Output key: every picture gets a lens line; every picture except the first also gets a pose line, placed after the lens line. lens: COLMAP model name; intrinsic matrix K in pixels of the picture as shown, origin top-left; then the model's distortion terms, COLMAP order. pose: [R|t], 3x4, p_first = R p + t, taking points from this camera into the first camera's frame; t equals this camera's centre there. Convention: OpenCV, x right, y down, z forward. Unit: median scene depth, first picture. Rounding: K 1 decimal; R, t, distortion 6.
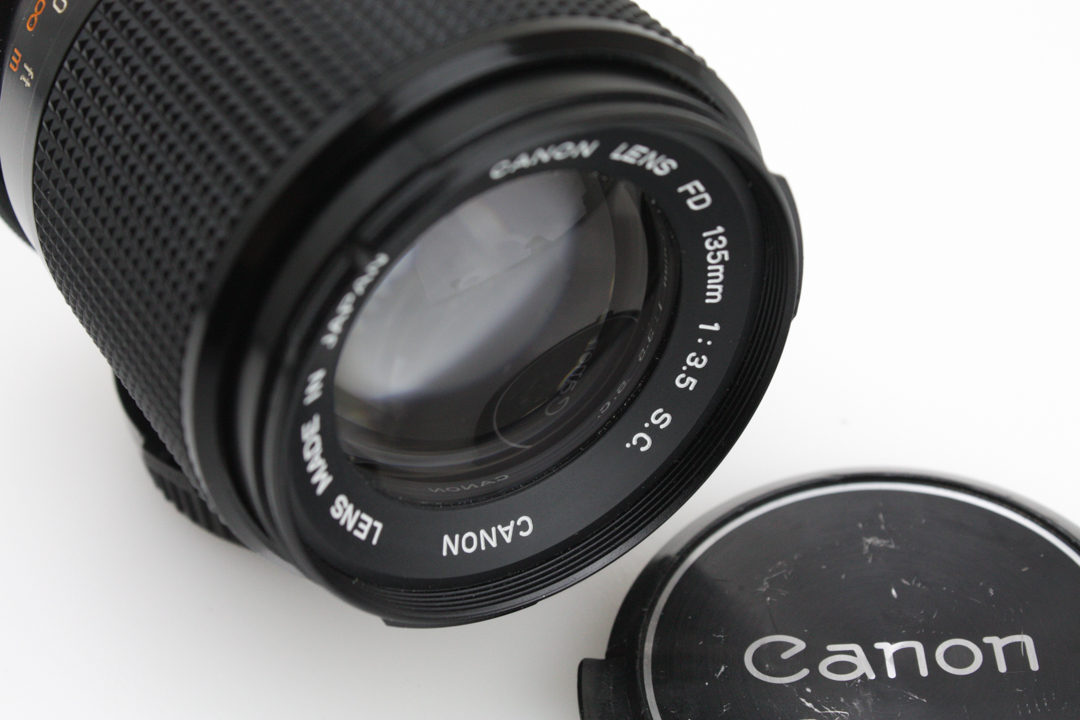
lens RADIAL K [[2075.7, 0, 540.0], [0, 2075.7, 360.0], [0, 0, 1]] dist [-0.031450, 0.193459]
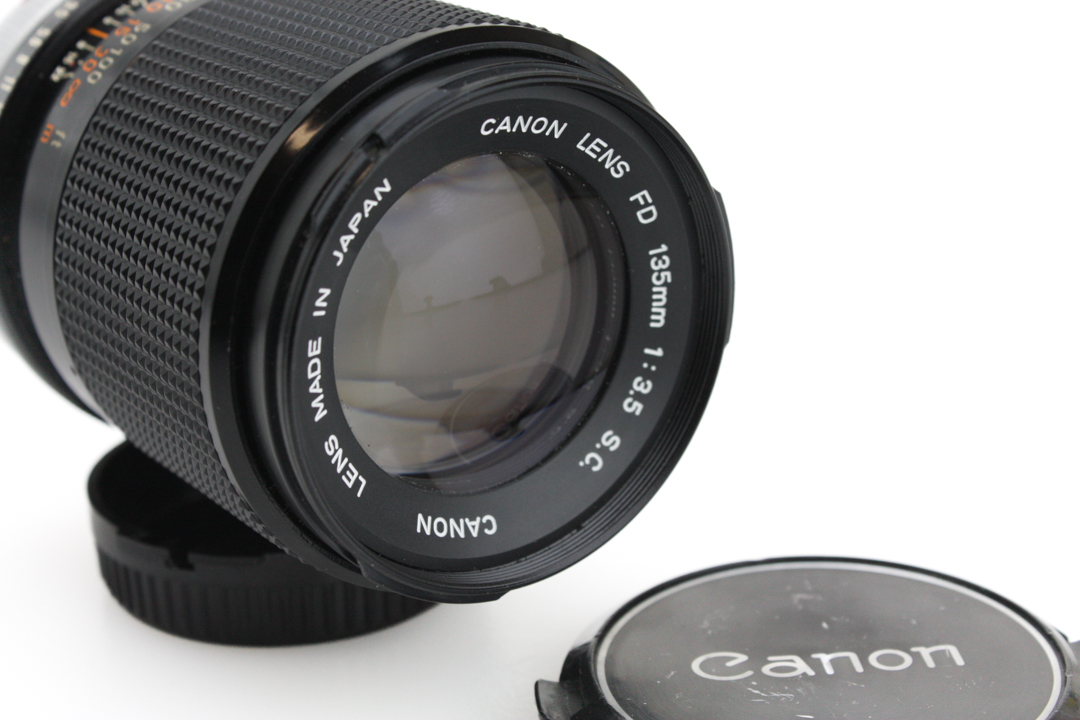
lens RADIAL K [[2075.7, 0, 540.0], [0, 2075.7, 360.0], [0, 0, 1]] dist [-0.031450, 0.193459]
pose [[0.996464, 0.023065, 0.080798, -0.071511], [0.009634, 0.923885, -0.382550, 0.420879], [-0.083471, 0.381975, 0.920395, -0.035059]]
